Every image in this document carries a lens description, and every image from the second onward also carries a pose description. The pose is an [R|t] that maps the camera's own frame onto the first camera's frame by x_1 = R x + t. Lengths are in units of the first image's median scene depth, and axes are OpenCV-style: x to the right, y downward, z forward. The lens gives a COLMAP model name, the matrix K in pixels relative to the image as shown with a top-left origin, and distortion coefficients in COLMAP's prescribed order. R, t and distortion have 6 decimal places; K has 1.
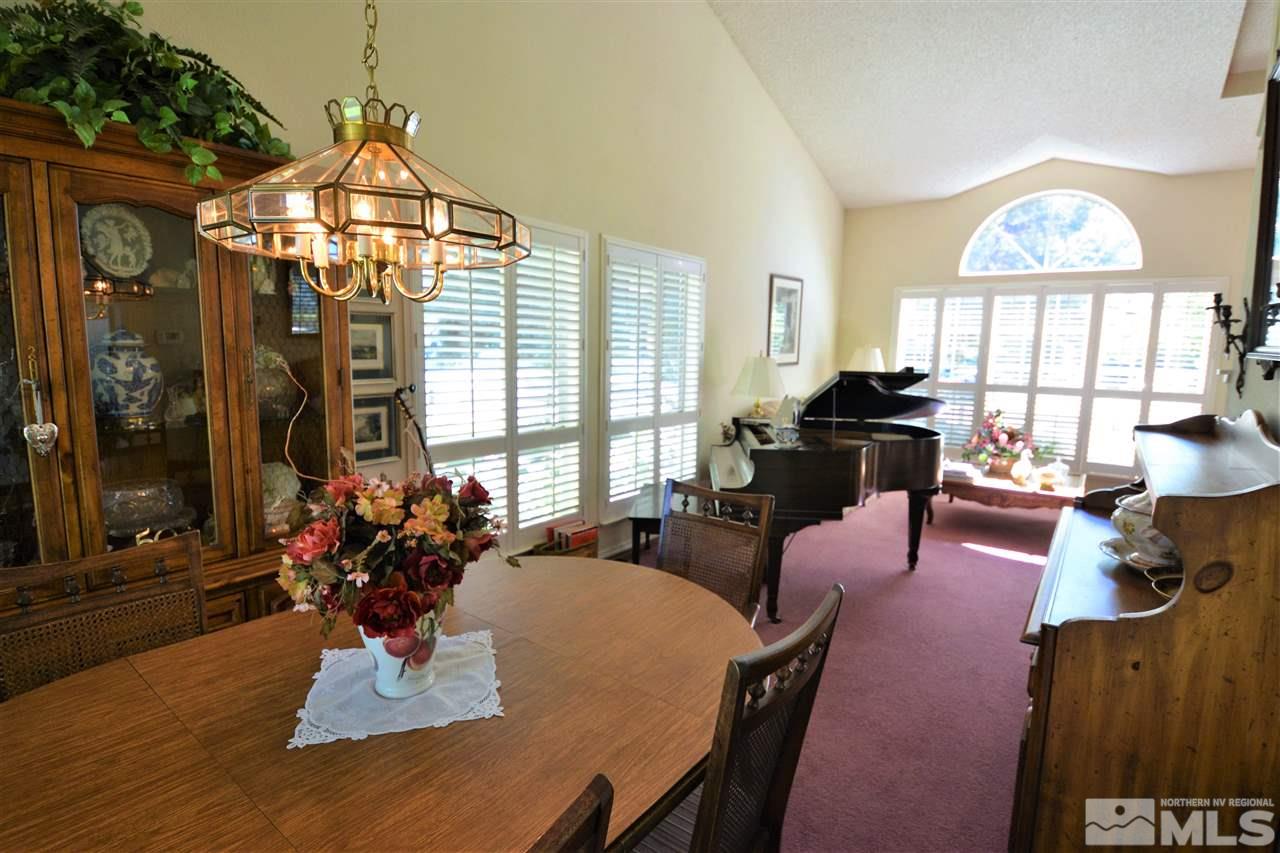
lens RADIAL K [[618.2, 0, 639.6], [0, 618.2, 424.9], [0, 0, 1]] dist [-0.004705, -0.000479]
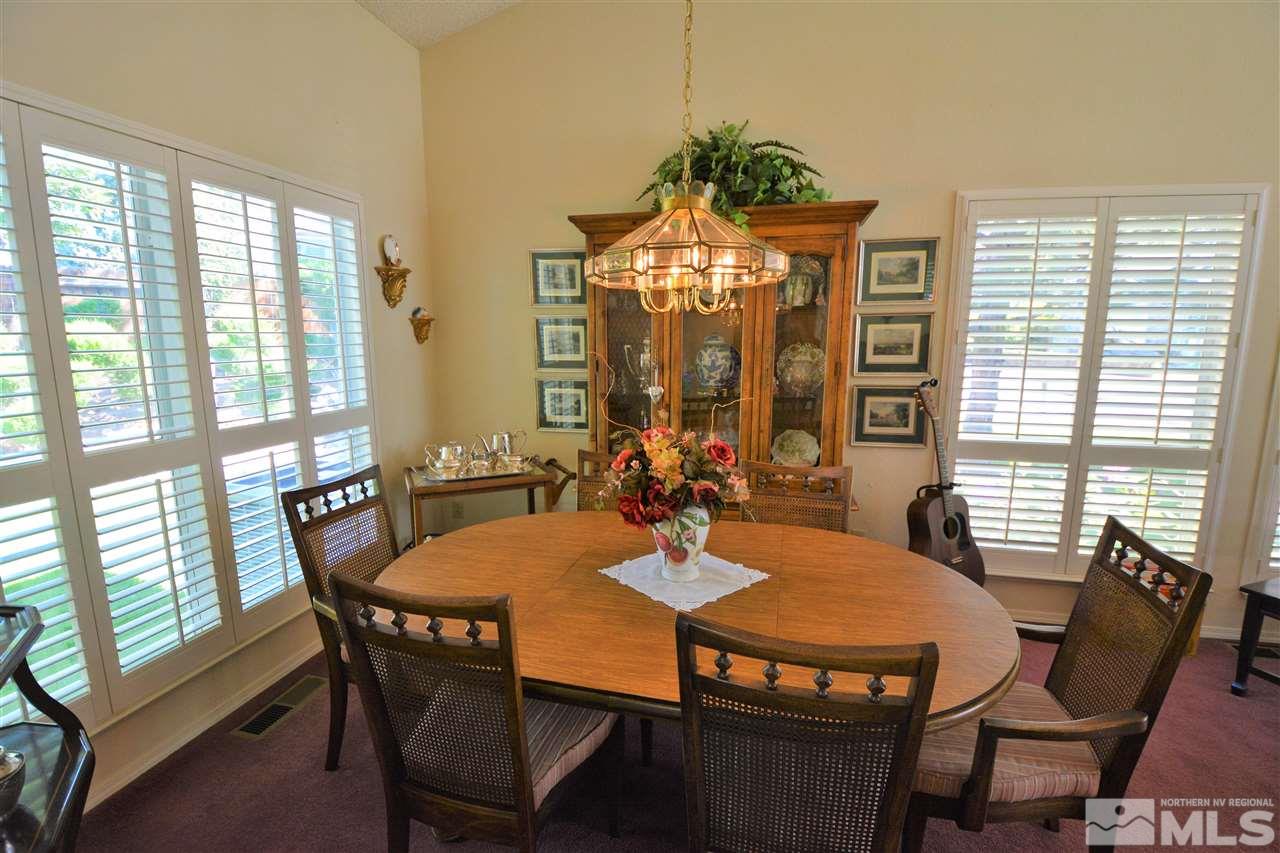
lens RADIAL K [[557.5, 0, 636.5], [0, 557.5, 429.7], [0, 0, 1]] dist [-0.029771, -0.003372]
pose [[0.401095, 0.126450, -0.907267, 0.413782], [-0.105062, 0.990241, 0.091567, -0.016107], [0.909992, 0.058592, 0.410466, 0.199995]]
